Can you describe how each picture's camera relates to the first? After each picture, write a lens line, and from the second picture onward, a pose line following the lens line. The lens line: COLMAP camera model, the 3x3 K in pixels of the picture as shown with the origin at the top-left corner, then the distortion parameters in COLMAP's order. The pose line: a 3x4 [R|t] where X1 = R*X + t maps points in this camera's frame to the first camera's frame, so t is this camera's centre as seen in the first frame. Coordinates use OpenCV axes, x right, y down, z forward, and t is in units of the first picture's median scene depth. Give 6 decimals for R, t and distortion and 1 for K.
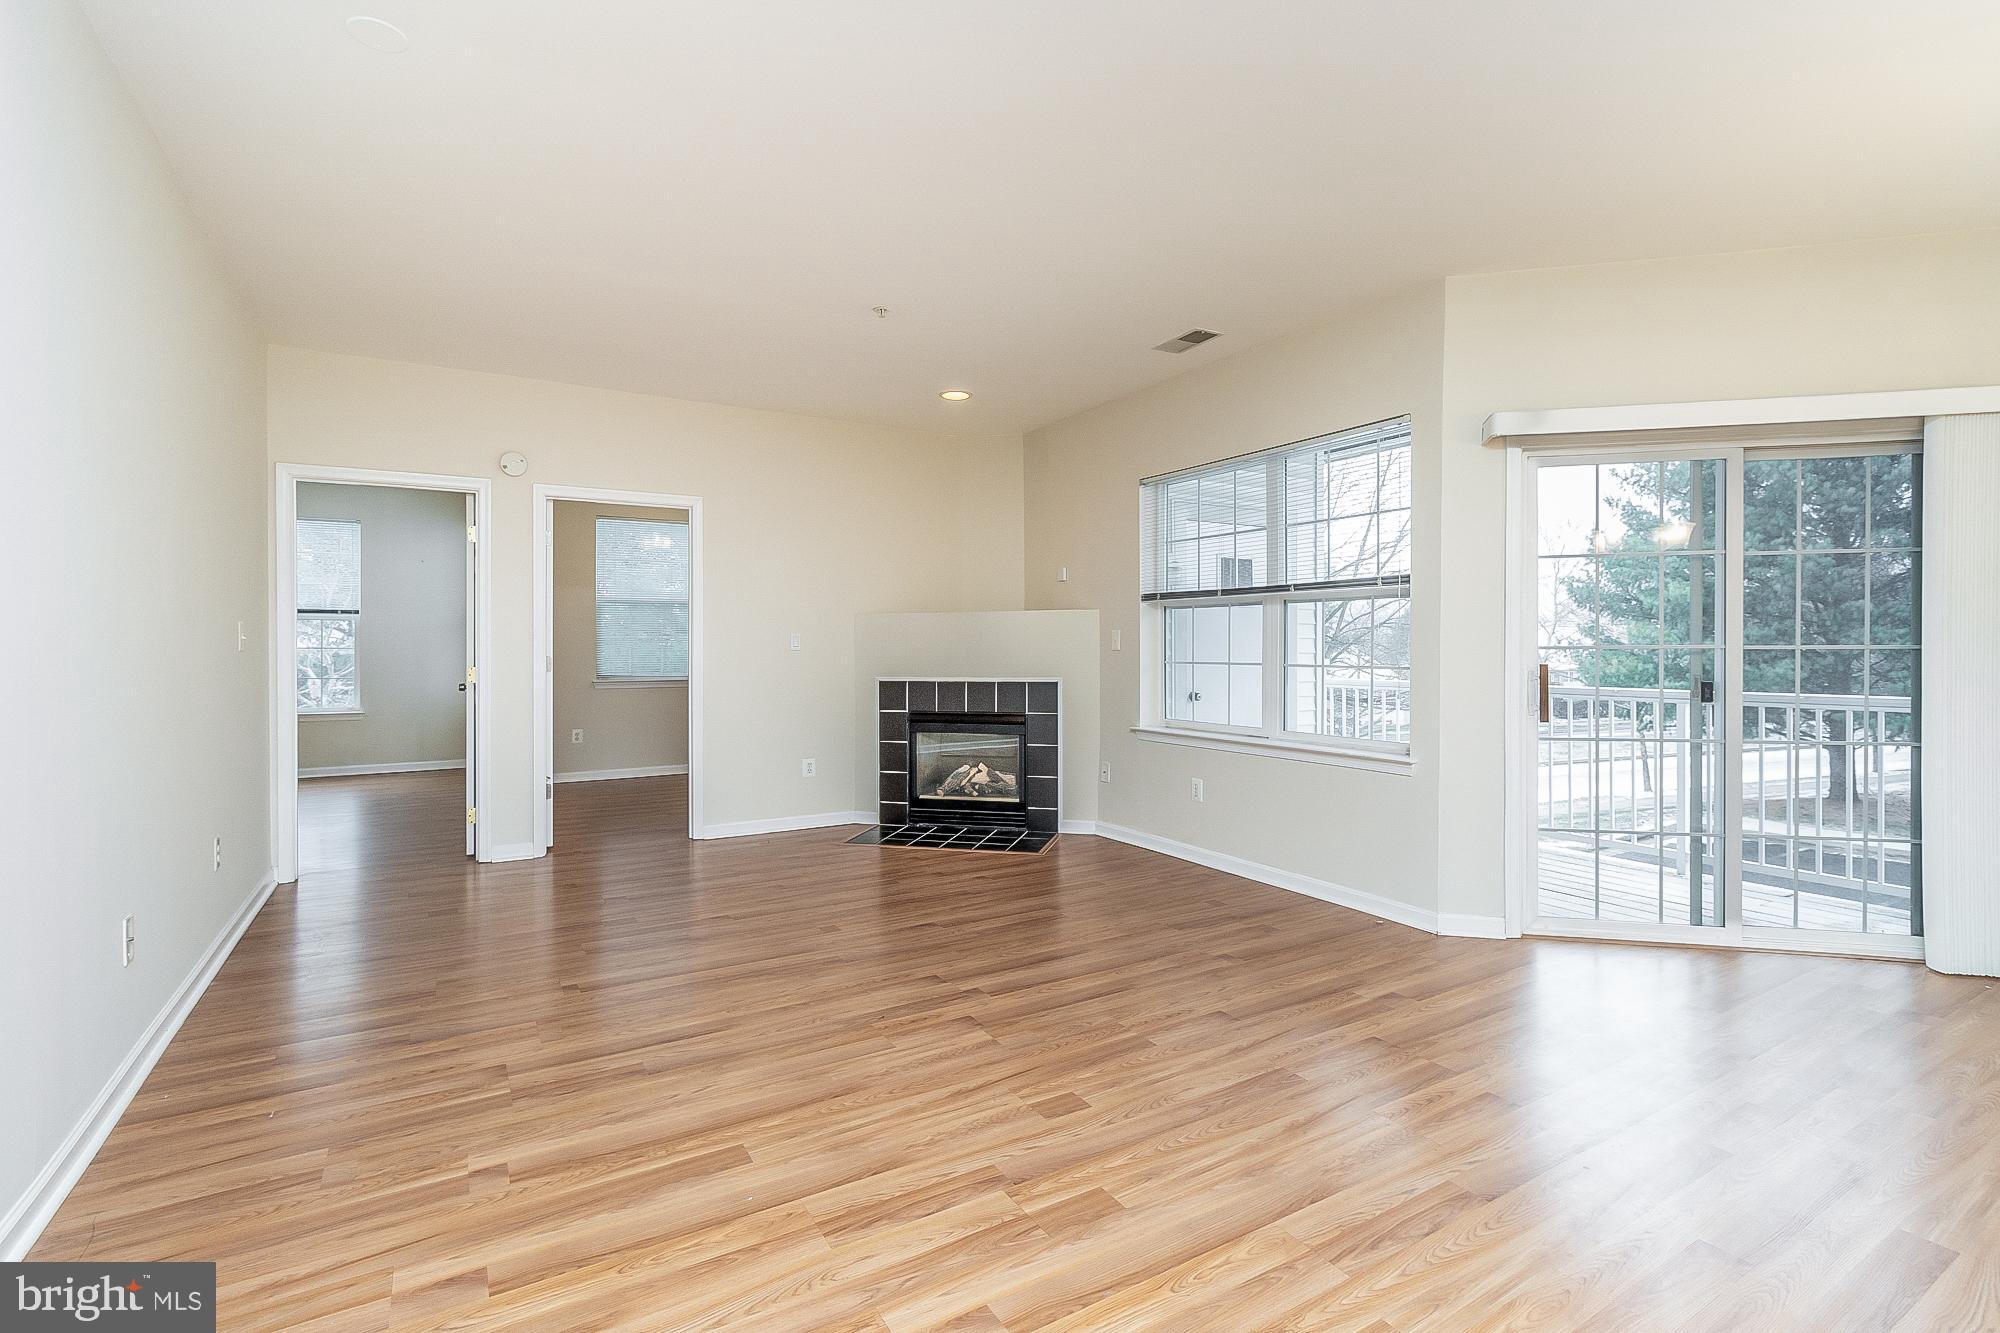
lens RADIAL K [[927.8, 0, 1000.7], [0, 927.8, 656.0], [0, 0, 1]] dist [0.003149, -0.001297]
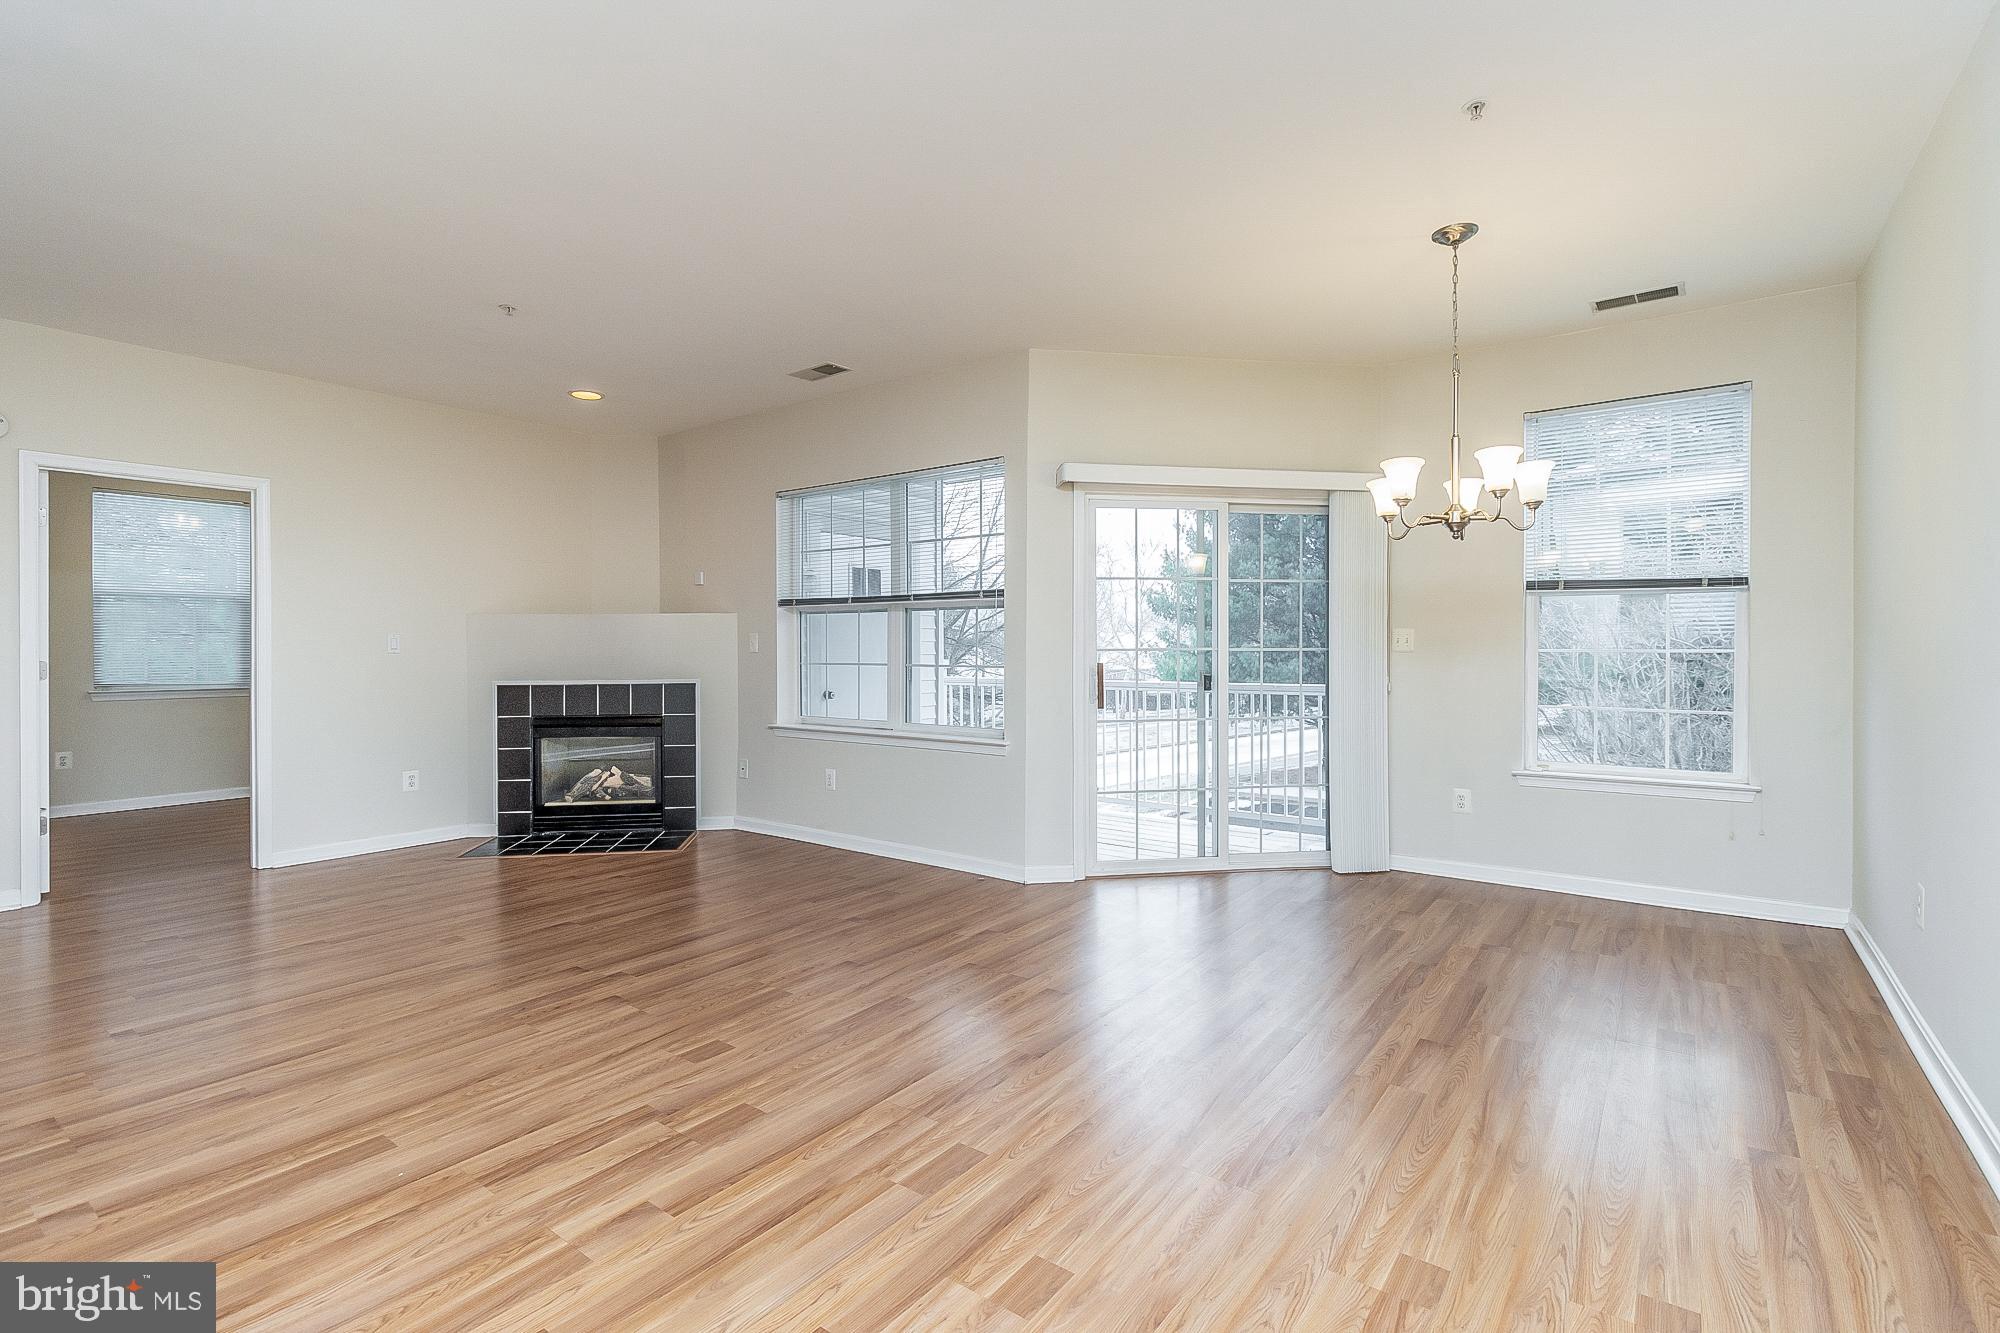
lens RADIAL K [[927.8, 0, 1008.5], [0, 927.8, 650.5], [0, 0, 1]] dist [0.003149, -0.001297]
pose [[0.923539, -0.001109, 0.383504, -0.020161], [0.004206, 0.999965, -0.007237, 0.000706], [-0.383482, 0.008297, 0.923511, -0.132203]]
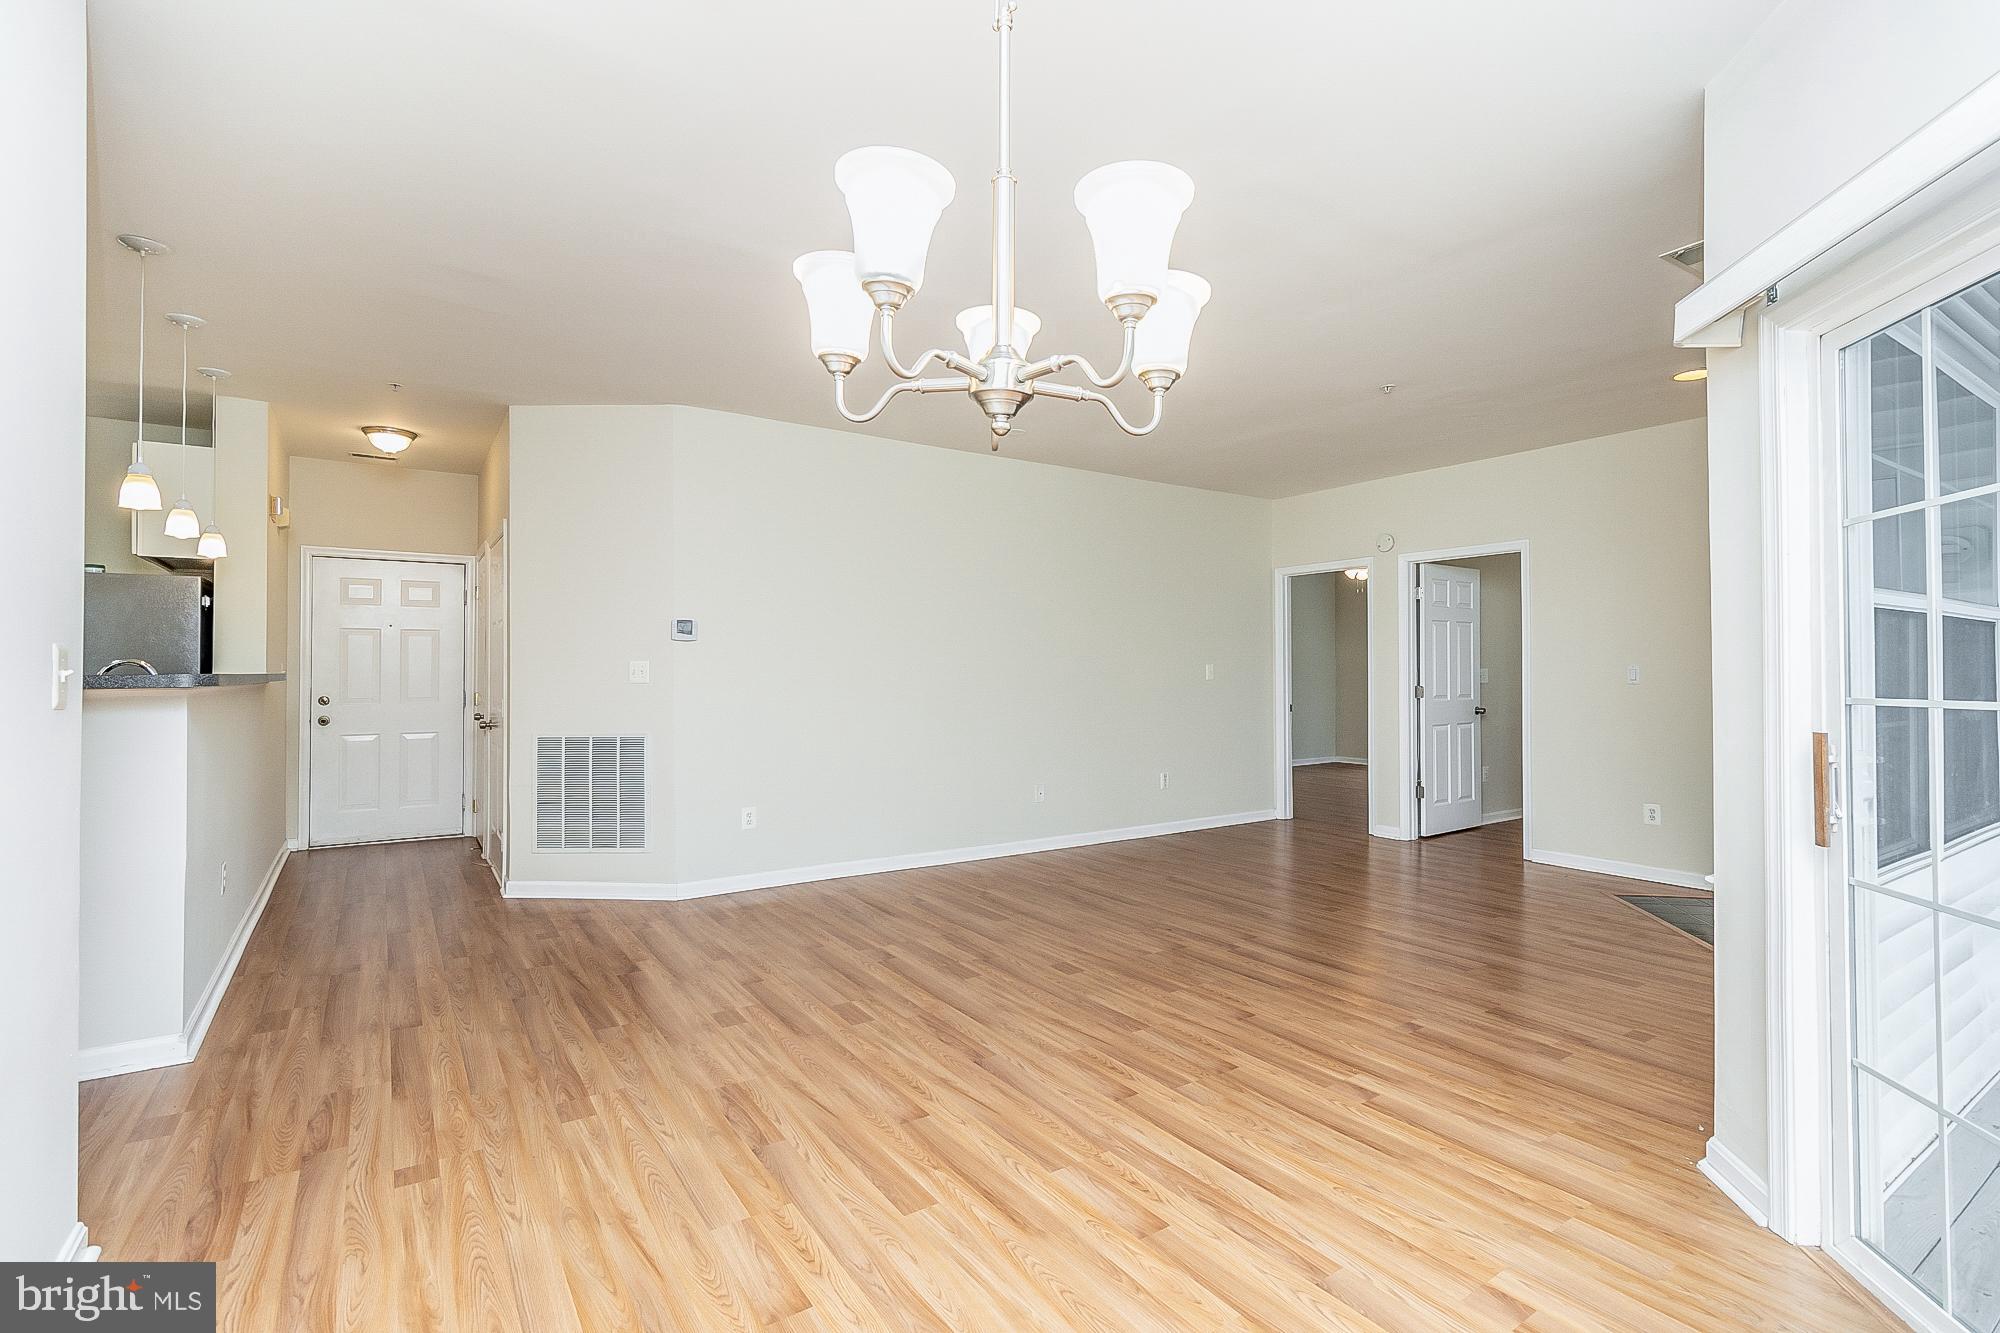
lens RADIAL K [[927.8, 0, 1005.0], [0, 927.8, 666.8], [0, 0, 1]] dist [0.003149, -0.001297]
pose [[0.046791, -0.003595, -0.998898, 1.103666], [-0.011264, 0.999928, -0.004126, -0.021726], [0.998841, 0.011445, 0.046748, 0.533075]]
